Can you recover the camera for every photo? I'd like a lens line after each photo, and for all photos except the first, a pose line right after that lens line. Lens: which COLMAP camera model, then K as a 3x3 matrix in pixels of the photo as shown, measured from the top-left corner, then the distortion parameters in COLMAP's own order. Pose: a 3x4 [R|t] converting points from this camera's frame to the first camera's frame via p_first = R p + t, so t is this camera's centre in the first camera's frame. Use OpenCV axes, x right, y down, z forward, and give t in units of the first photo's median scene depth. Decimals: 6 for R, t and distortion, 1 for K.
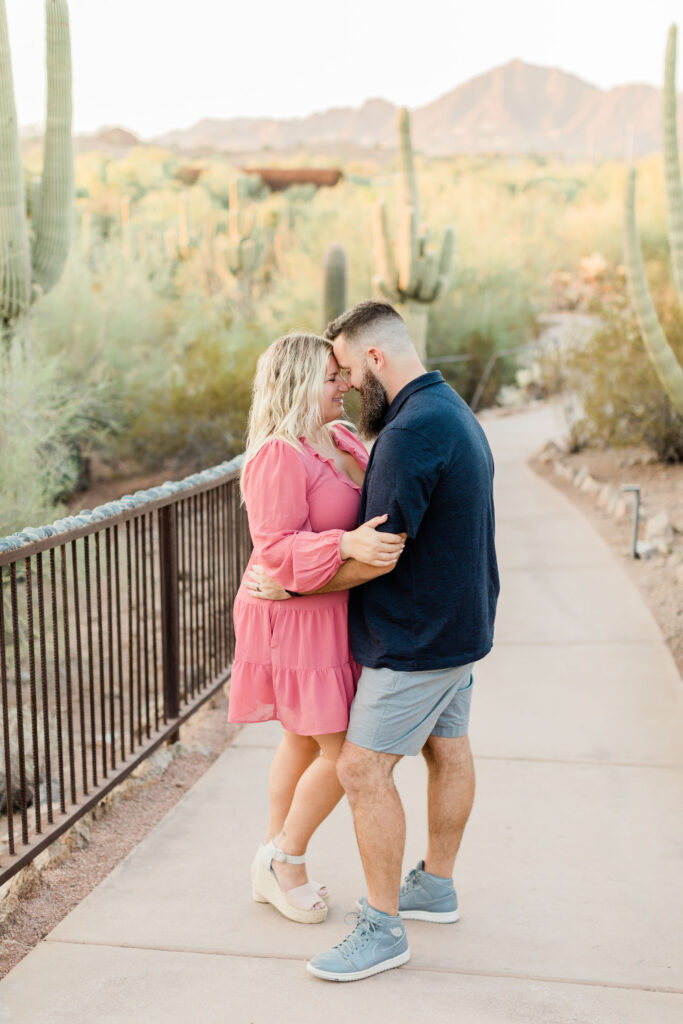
lens RADIAL K [[1417.7, 0, 338.3], [0, 1417.7, 513.2], [0, 0, 1]] dist [0.005809, -0.027219]
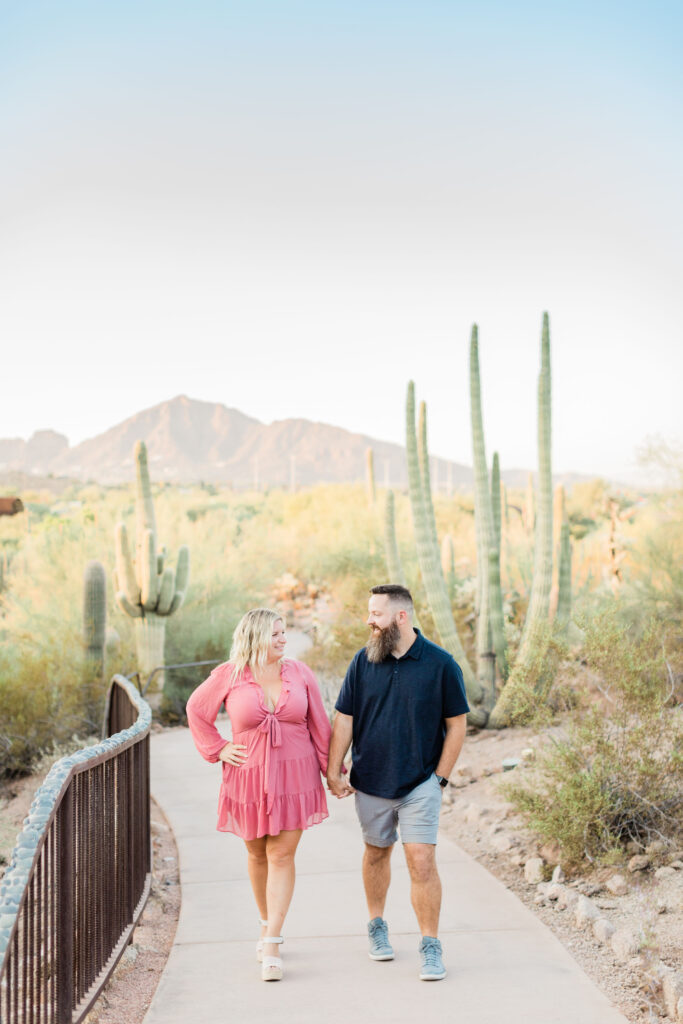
lens RADIAL K [[1417.7, 0, 338.3], [0, 1417.7, 513.2], [0, 0, 1]] dist [0.005809, -0.027219]
pose [[0.973578, -0.005614, 0.228287, -0.141599], [0.056789, 0.974243, -0.218233, 0.049051], [-0.221182, 0.225431, 0.948820, -0.188124]]
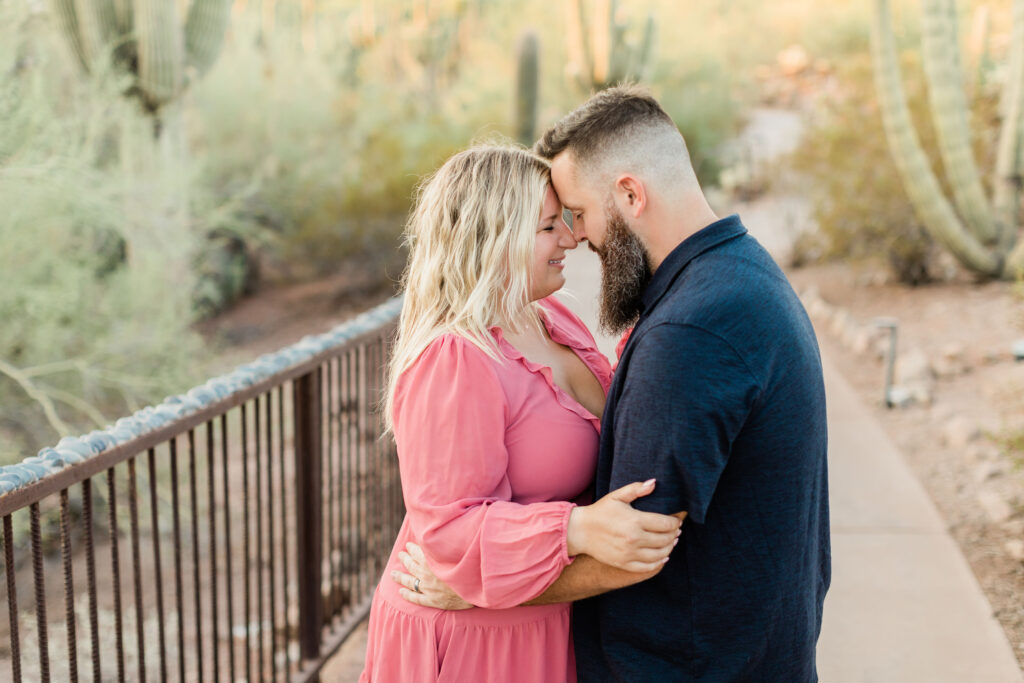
lens RADIAL K [[1417.7, 0, 514.9], [0, 1417.7, 337.6], [0, 0, 1]] dist [0.005809, -0.027219]
pose [[0.999876, 0.014984, -0.004741, -0.006927], [-0.014875, 0.999640, 0.022348, -0.025968], [0.005074, -0.022274, 0.999739, 0.177615]]
